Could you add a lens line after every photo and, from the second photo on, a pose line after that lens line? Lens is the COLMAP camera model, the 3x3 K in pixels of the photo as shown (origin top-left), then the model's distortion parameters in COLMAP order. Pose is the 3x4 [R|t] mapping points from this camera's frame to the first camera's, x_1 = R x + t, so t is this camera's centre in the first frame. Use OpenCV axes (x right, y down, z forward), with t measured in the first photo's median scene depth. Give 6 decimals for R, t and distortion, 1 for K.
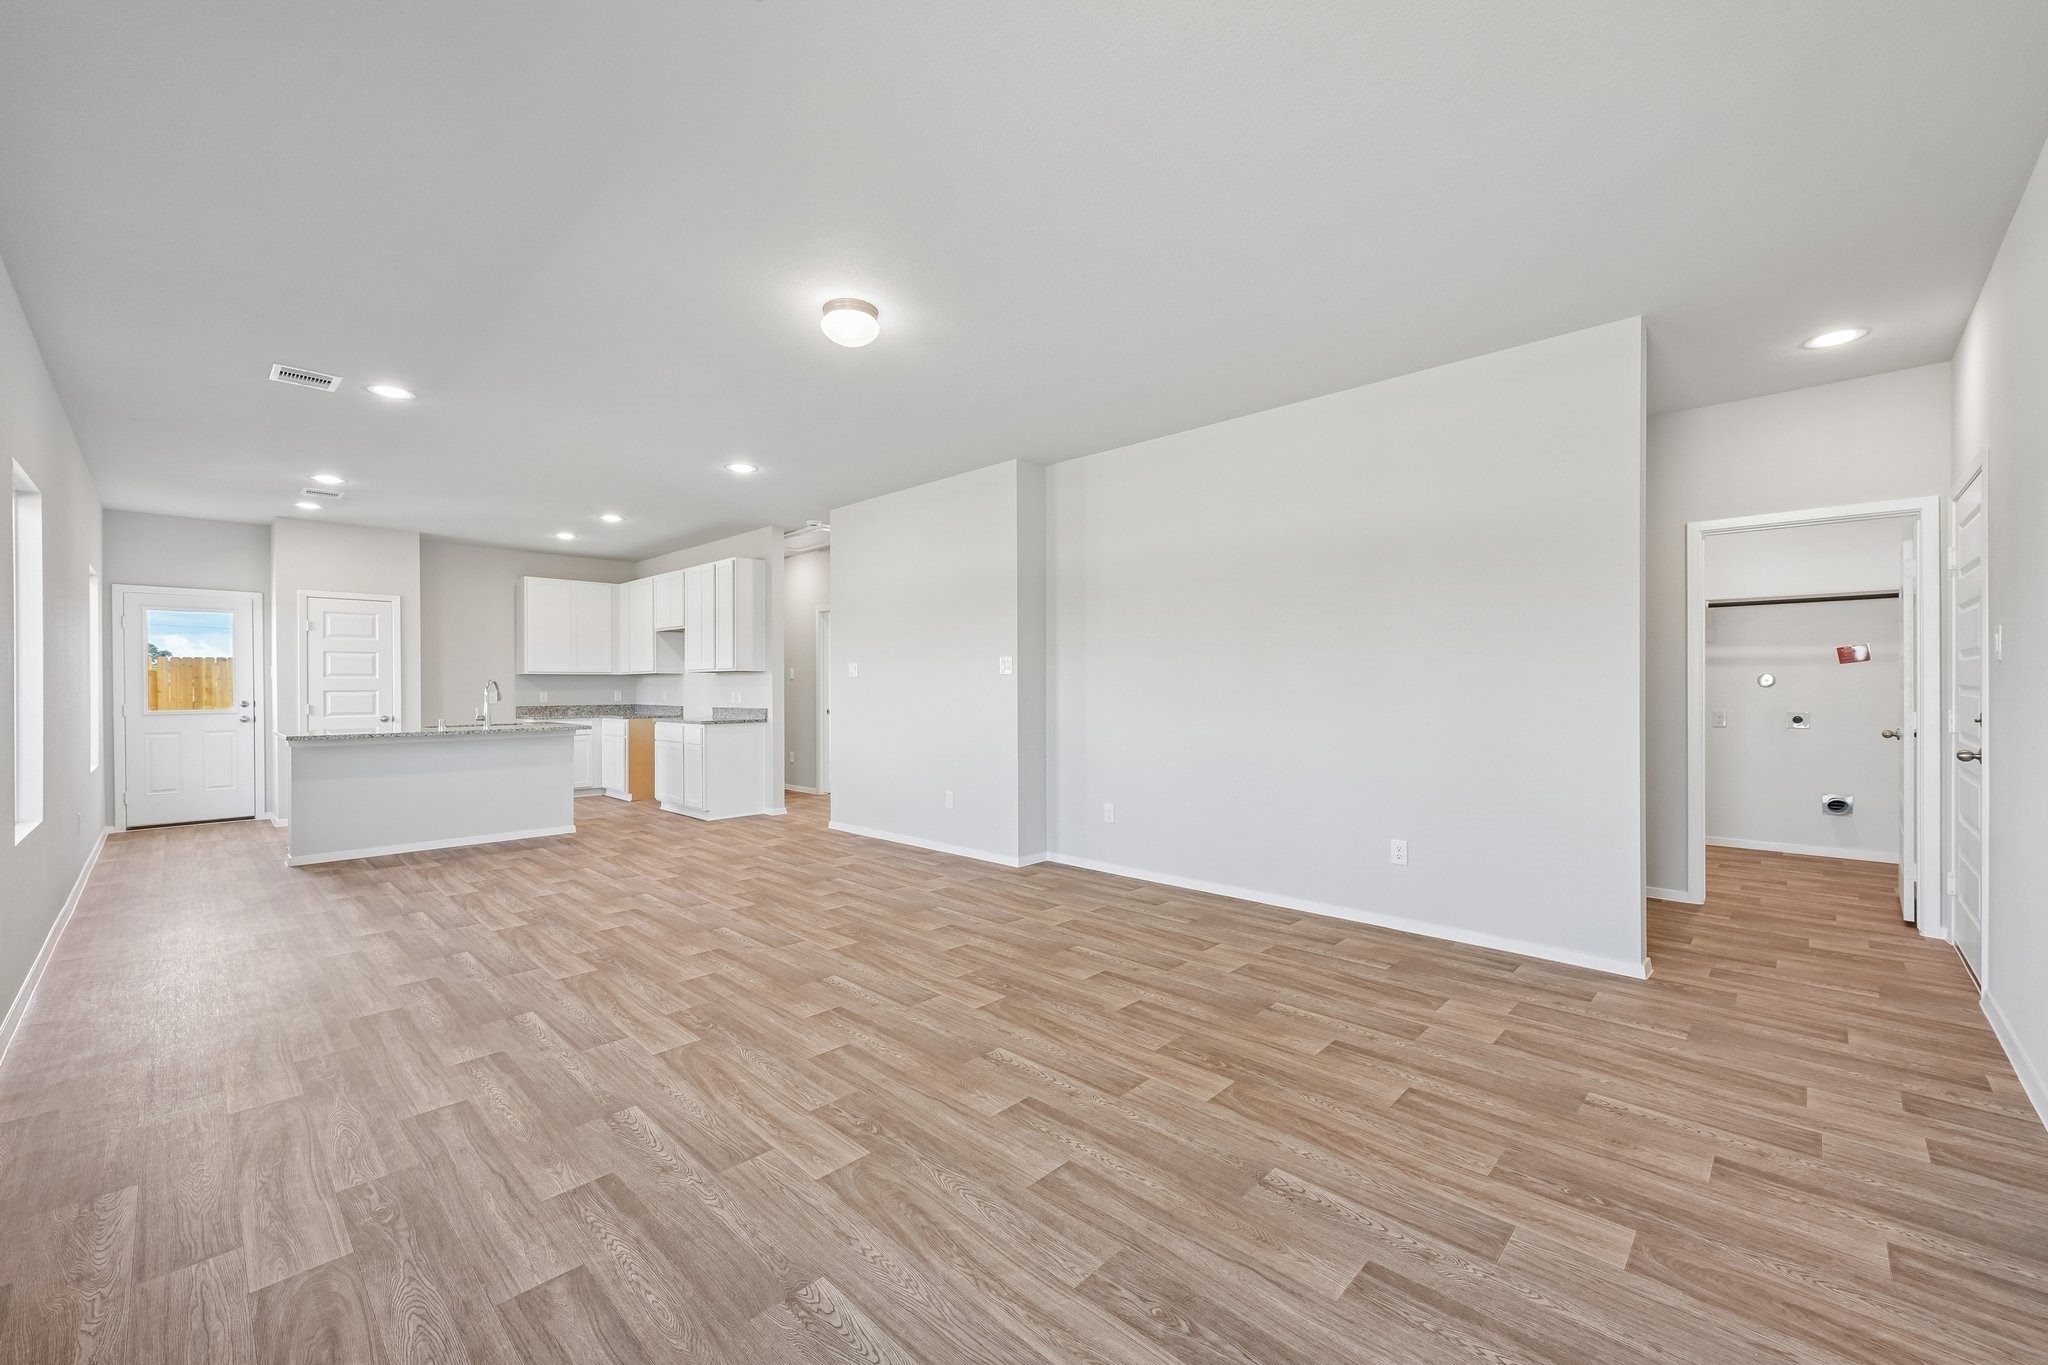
lens RADIAL K [[813.0, 0, 1026.1], [0, 813.0, 657.2], [0, 0, 1]] dist [-0.007698, 0.000264]
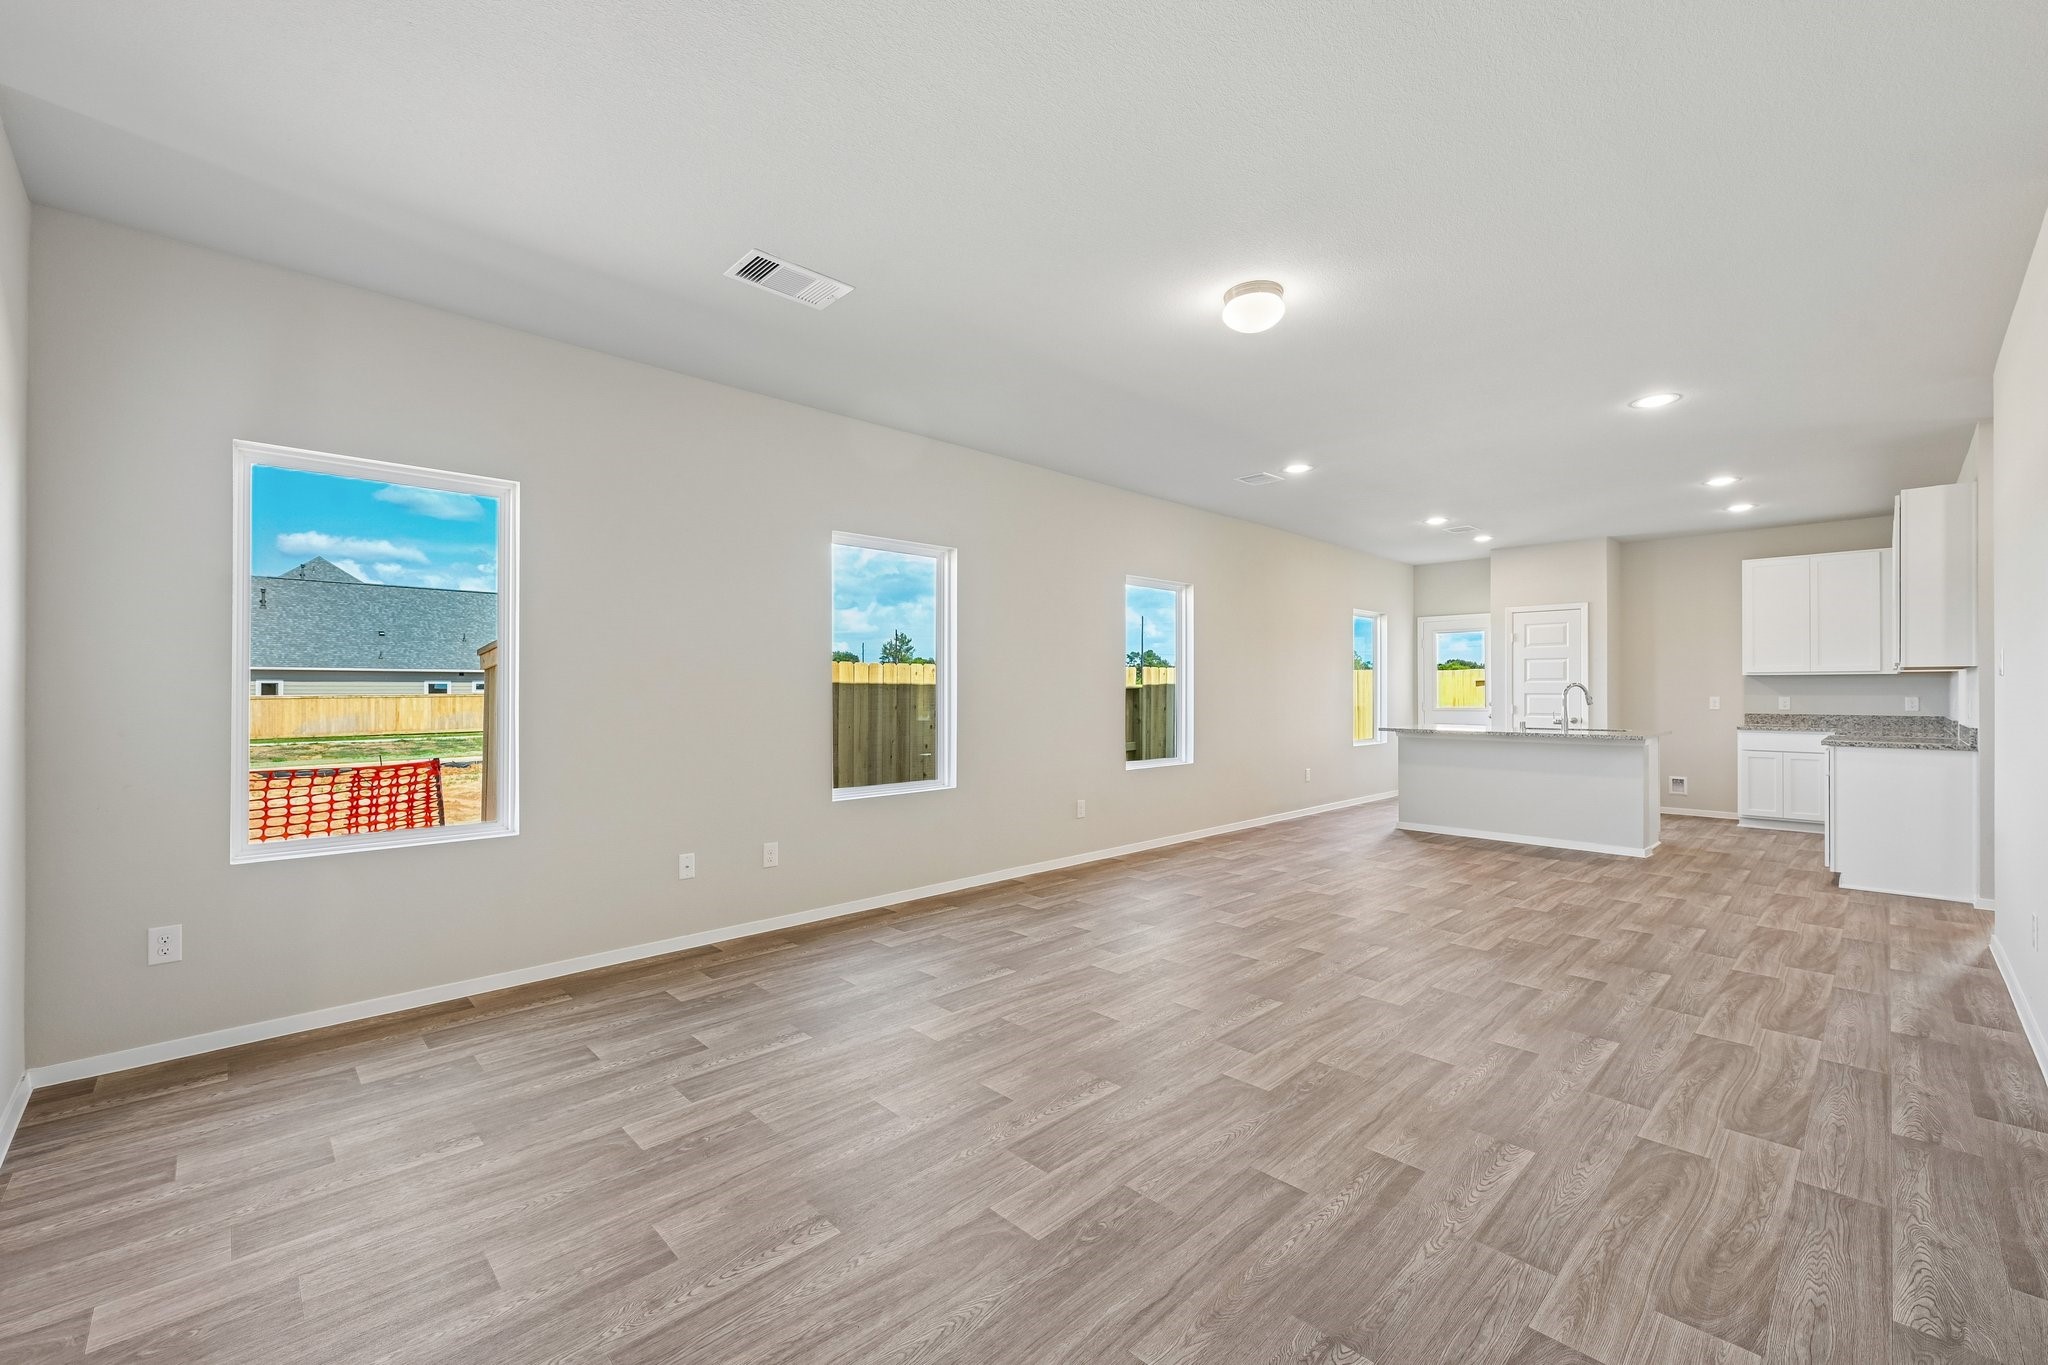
lens RADIAL K [[842.9, 0, 1049.8], [0, 842.9, 686.8], [0, 0, 1]] dist [-0.000652, 0.000100]
pose [[-0.022956, 0.003176, -0.999731, 0.725057], [0.033406, 0.999439, 0.002408, 0.014680], [0.999178, -0.033341, -0.023049, 0.743363]]
